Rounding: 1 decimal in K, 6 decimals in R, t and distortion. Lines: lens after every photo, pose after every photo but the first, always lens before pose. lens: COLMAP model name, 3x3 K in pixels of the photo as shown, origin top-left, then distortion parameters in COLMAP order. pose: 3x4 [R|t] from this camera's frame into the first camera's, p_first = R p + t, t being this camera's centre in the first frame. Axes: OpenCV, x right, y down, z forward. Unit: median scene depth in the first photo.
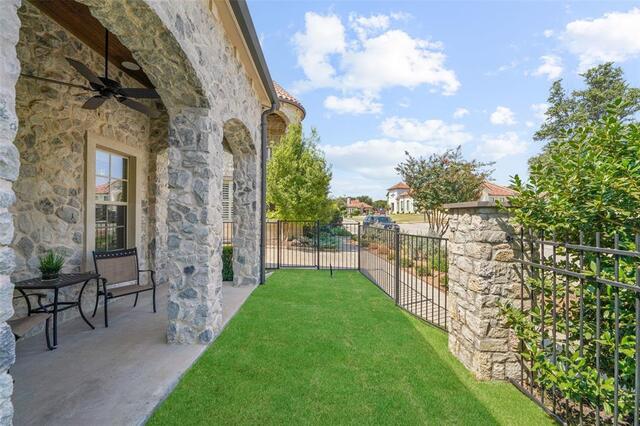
lens RADIAL K [[261.1, 0, 310.7], [0, 261.1, 217.9], [0, 0, 1]] dist [-0.017920, 0.001642]
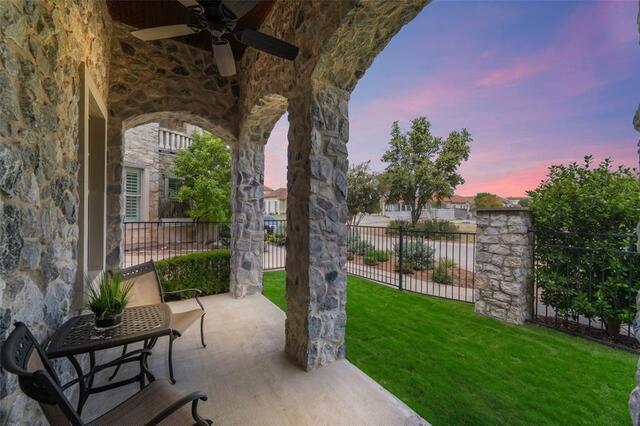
lens RADIAL K [[261.1, 0, 308.0], [0, 261.1, 218.7], [0, 0, 1]] dist [-0.017920, 0.001642]
pose [[0.840437, 0.007448, 0.541858, -0.679811], [-0.007830, 0.999968, -0.001600, 0.009274], [-0.541853, -0.002898, 0.840469, 0.218452]]
